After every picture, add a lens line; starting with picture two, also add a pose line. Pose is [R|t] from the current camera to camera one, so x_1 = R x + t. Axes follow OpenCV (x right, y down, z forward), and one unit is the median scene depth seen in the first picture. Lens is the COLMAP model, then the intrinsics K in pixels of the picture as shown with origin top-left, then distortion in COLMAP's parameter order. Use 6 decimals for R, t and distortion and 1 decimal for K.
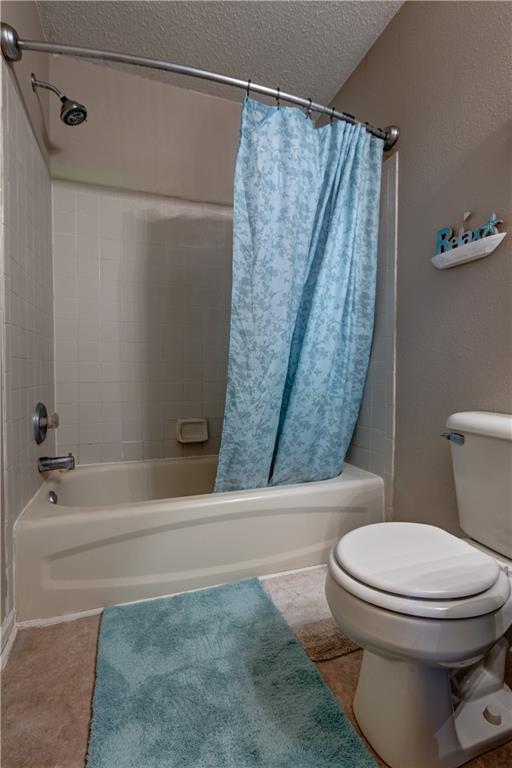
lens RADIAL K [[345.7, 0, 256.0], [0, 345.7, 384.0], [0, 0, 1]] dist [0.000372, -0.000174]
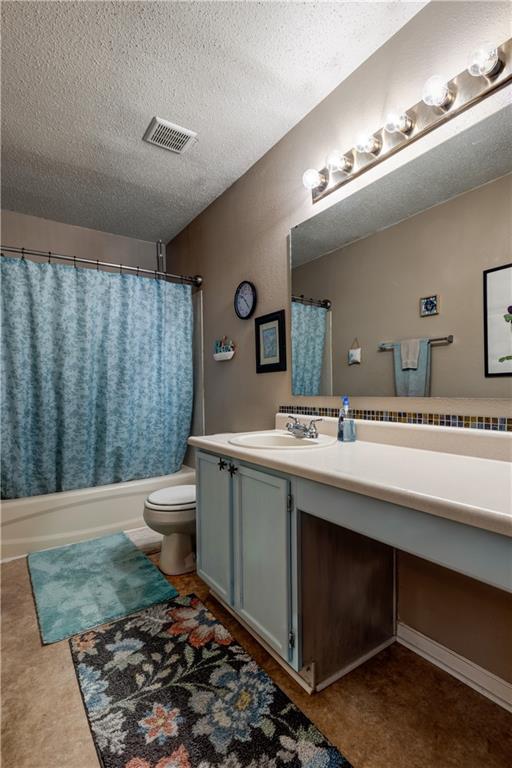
lens RADIAL K [[356.6, 0, 257.2], [0, 356.6, 395.3], [0, 0, 1]] dist [-0.000329, -0.000378]
pose [[0.962595, -0.020051, 0.270200, 0.217542], [0.021546, 0.999765, -0.002569, -0.133966], [-0.270085, 0.008295, 0.962801, -1.107644]]
